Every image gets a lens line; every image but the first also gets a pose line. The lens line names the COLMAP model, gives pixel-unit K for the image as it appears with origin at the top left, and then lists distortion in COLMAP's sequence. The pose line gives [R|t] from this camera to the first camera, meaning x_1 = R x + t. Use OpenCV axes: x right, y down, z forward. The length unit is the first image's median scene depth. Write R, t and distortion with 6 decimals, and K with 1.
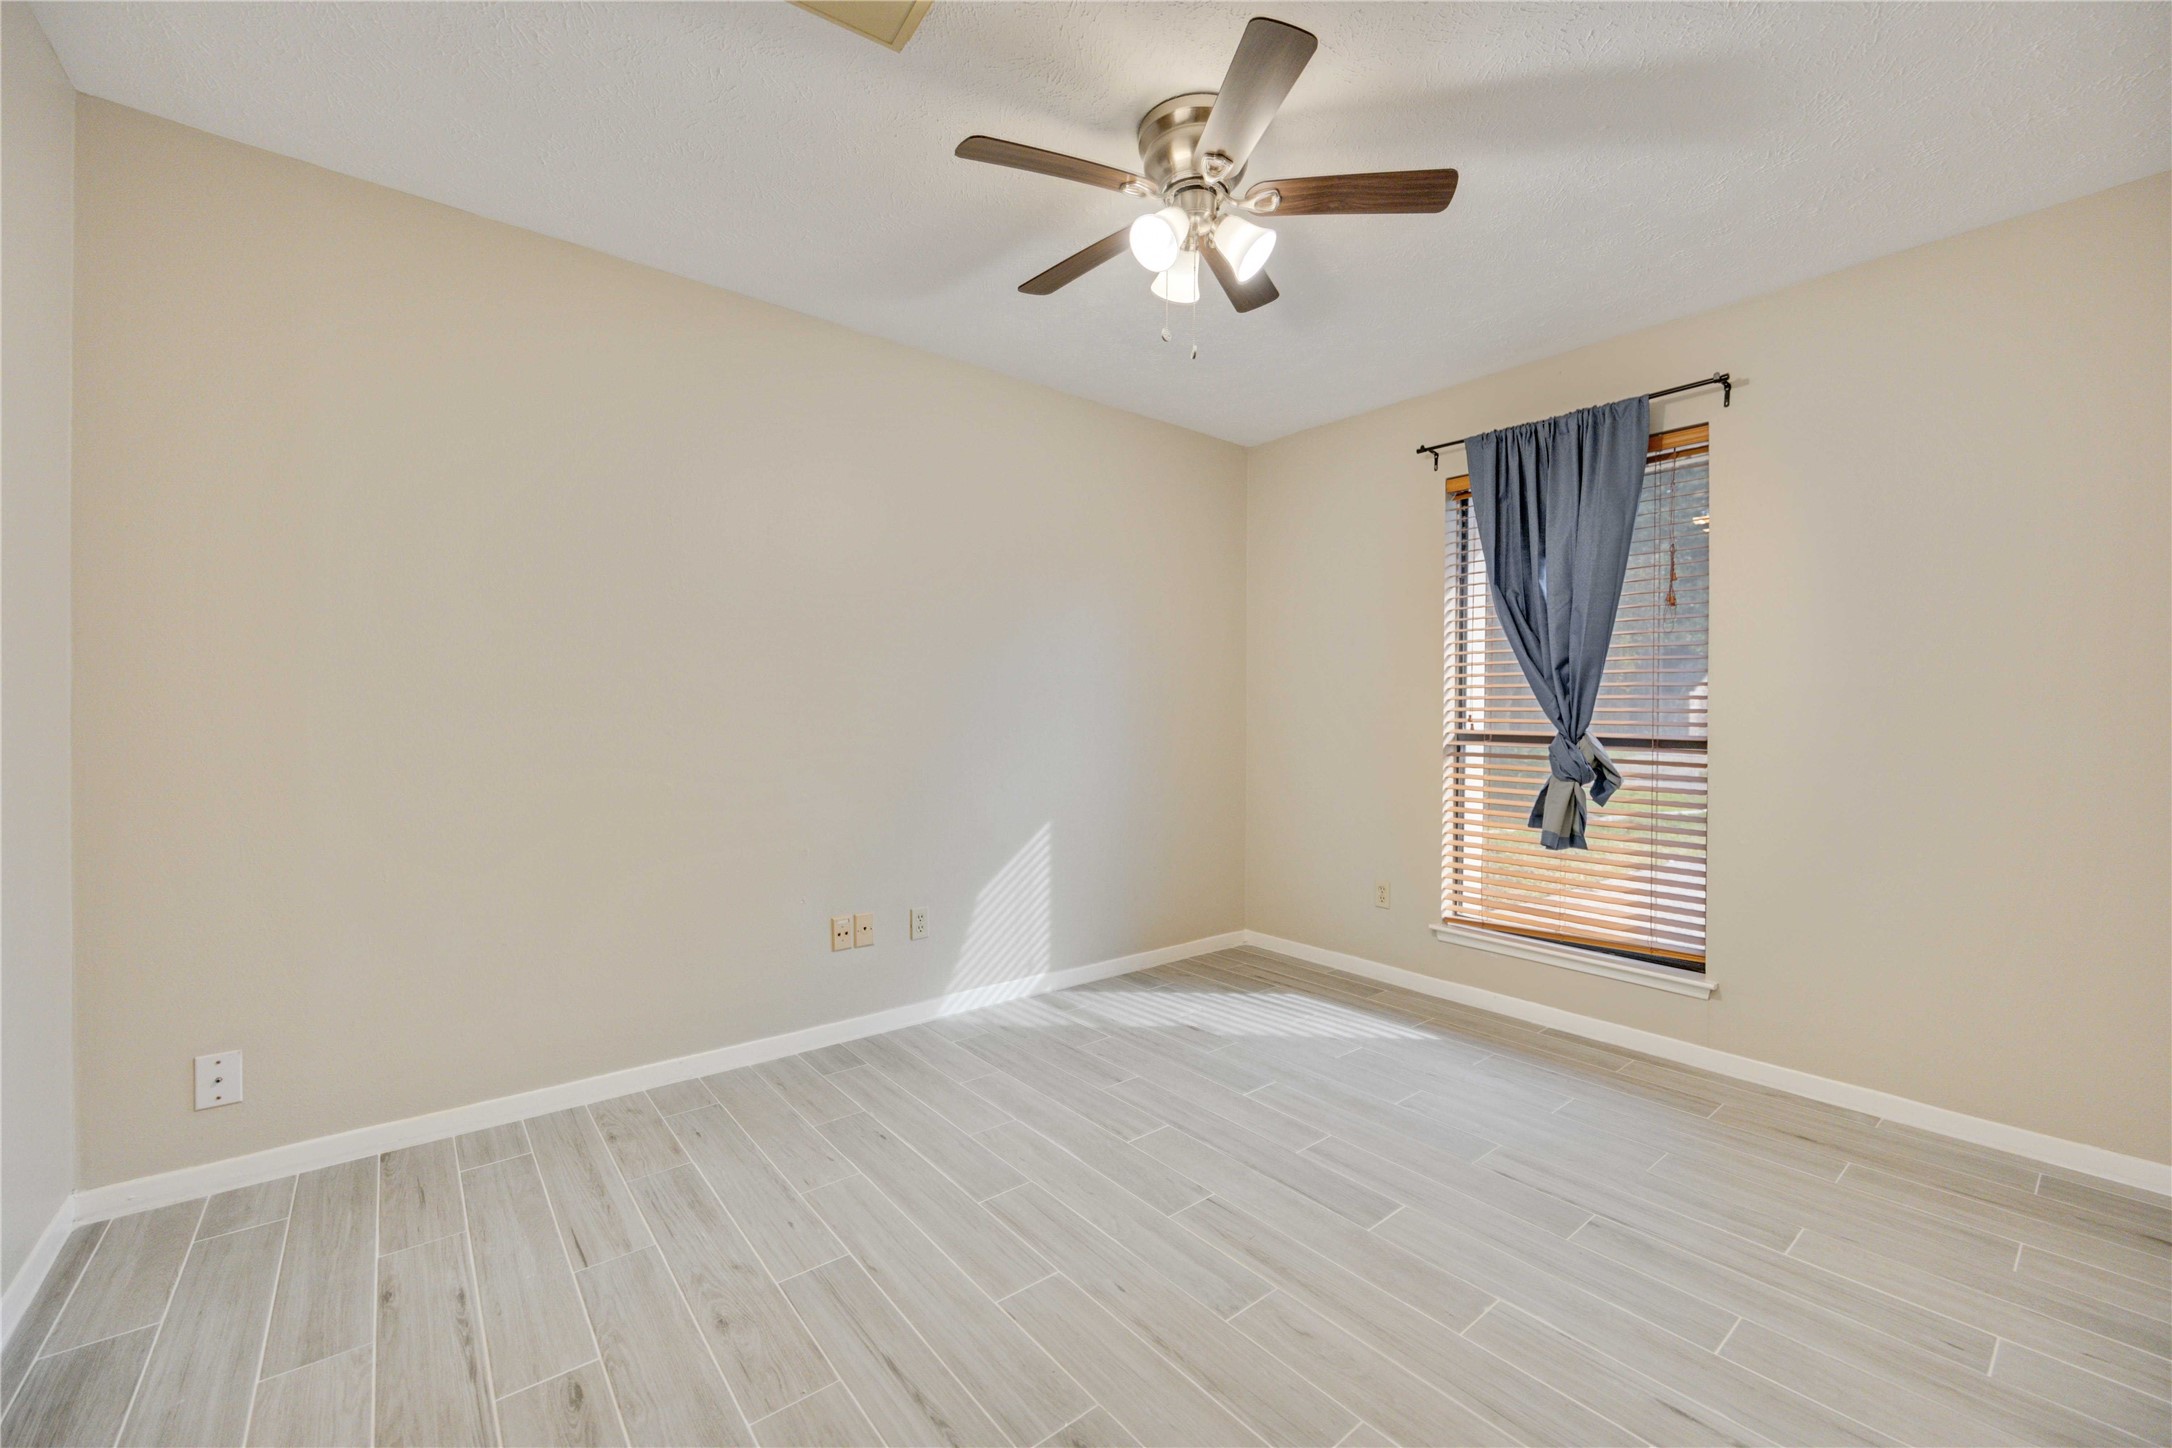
lens RADIAL K [[867.1, 0, 1084.2], [0, 867.1, 721.7], [0, 0, 1]] dist [-0.003198, 0.000062]
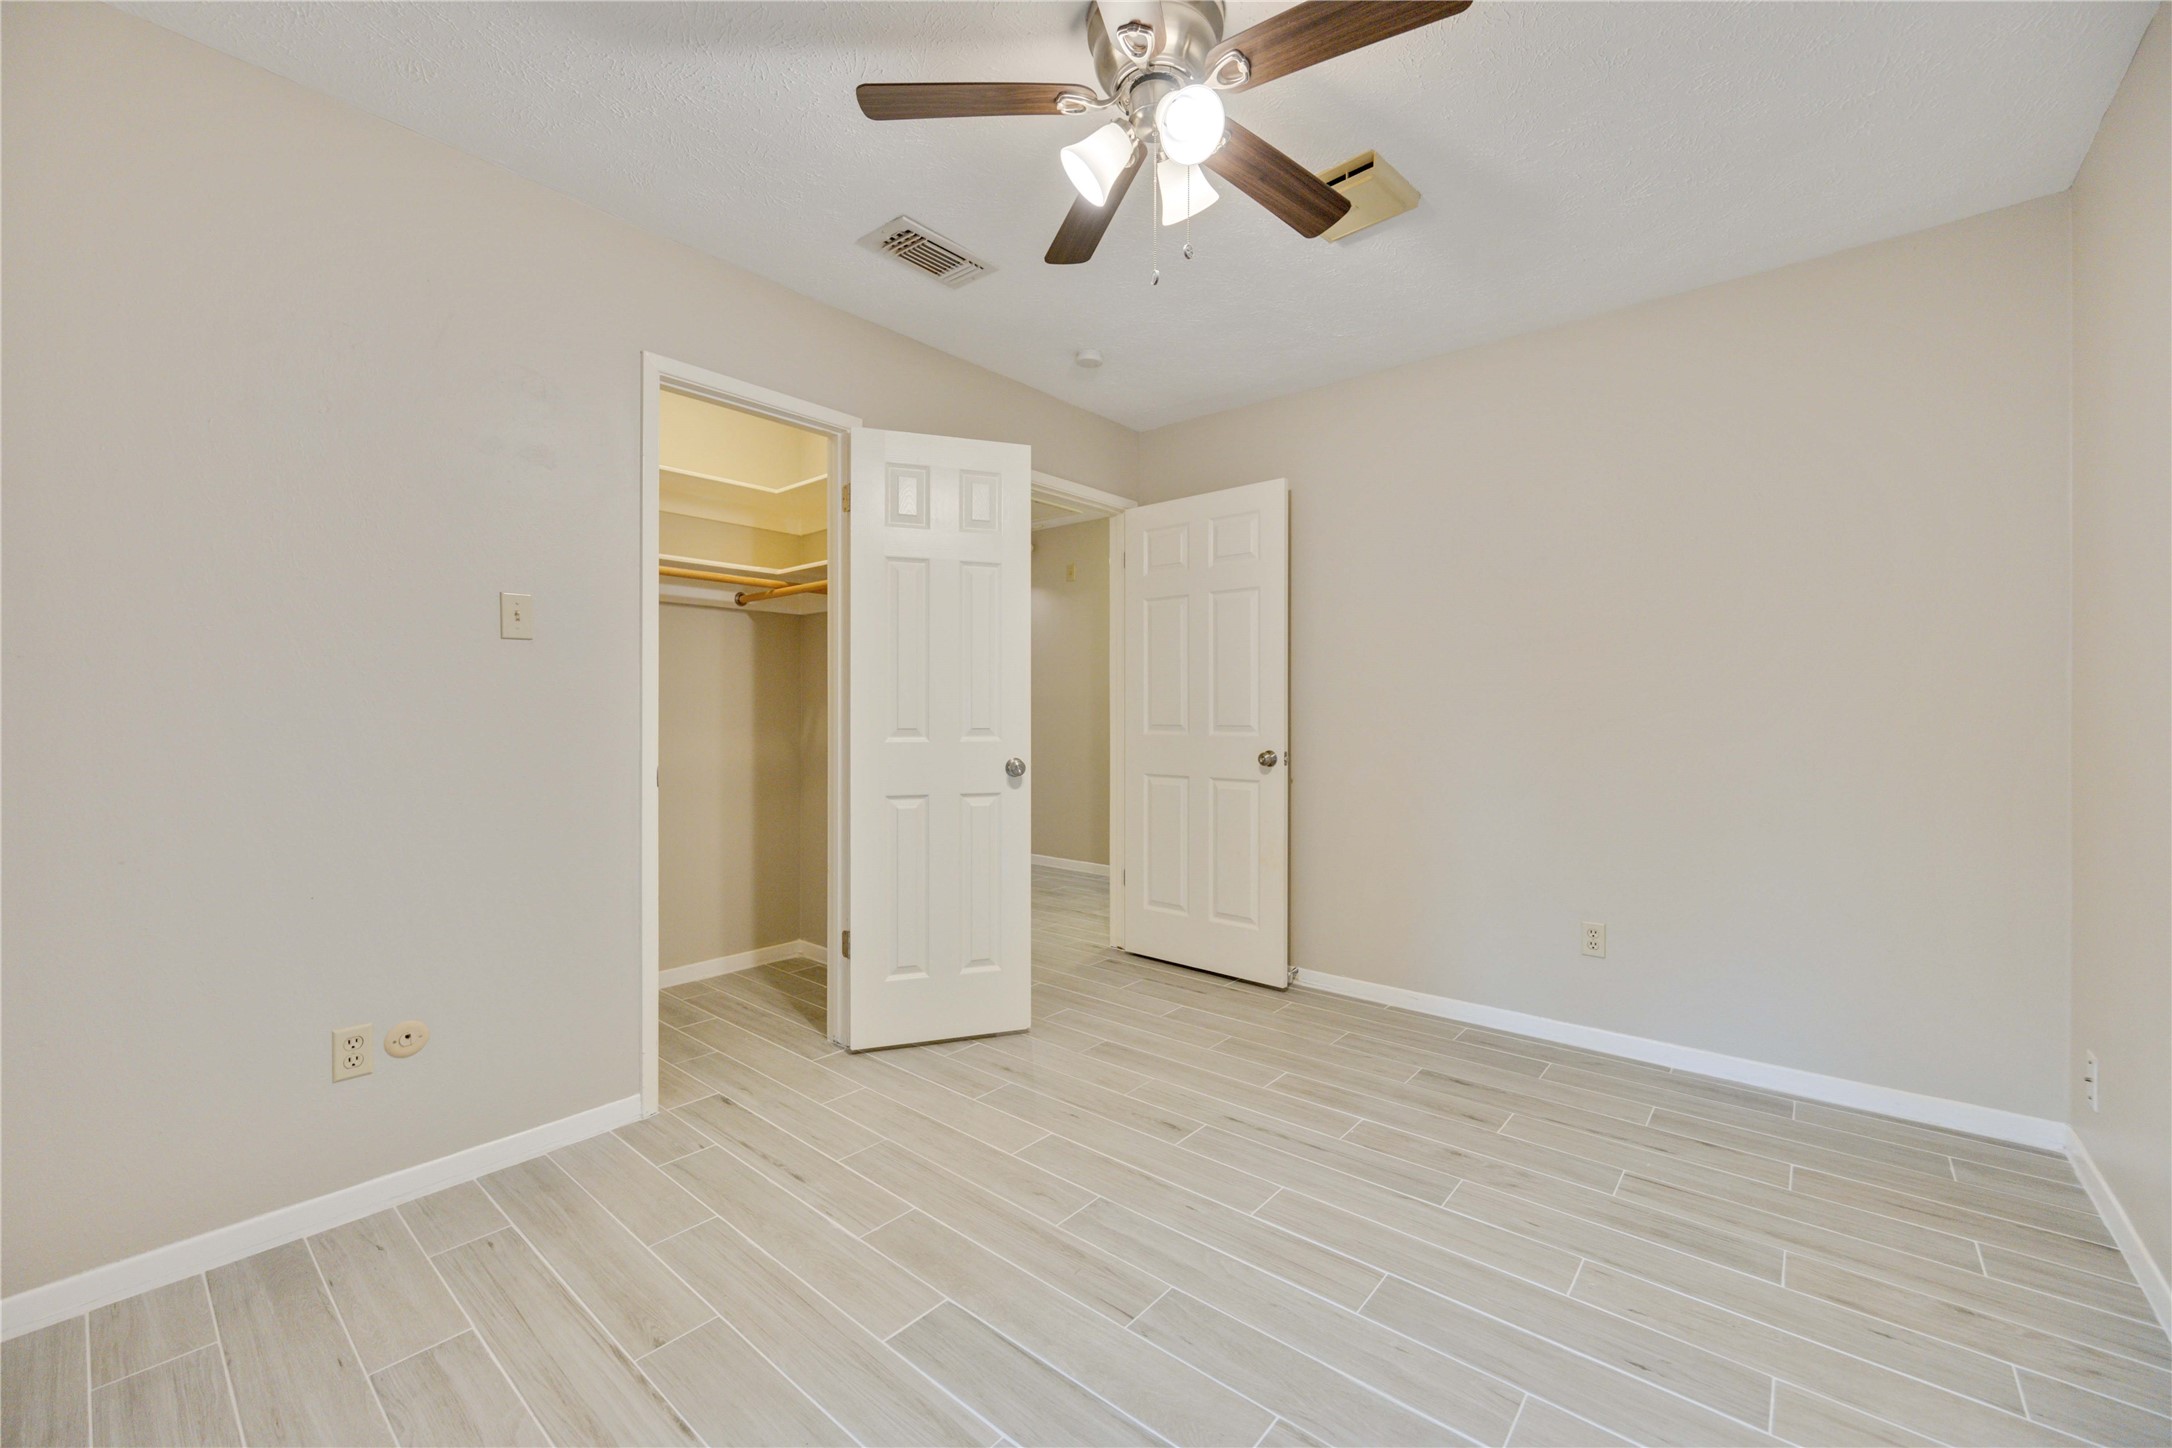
lens RADIAL K [[867.1, 0, 1084.2], [0, 867.1, 721.7], [0, 0, 1]] dist [-0.003198, 0.000062]
pose [[-0.982770, -0.004016, -0.184788, 0.373956], [-0.006368, 0.999906, 0.012136, -0.007119], [0.184722, 0.013103, -0.982703, 1.972802]]
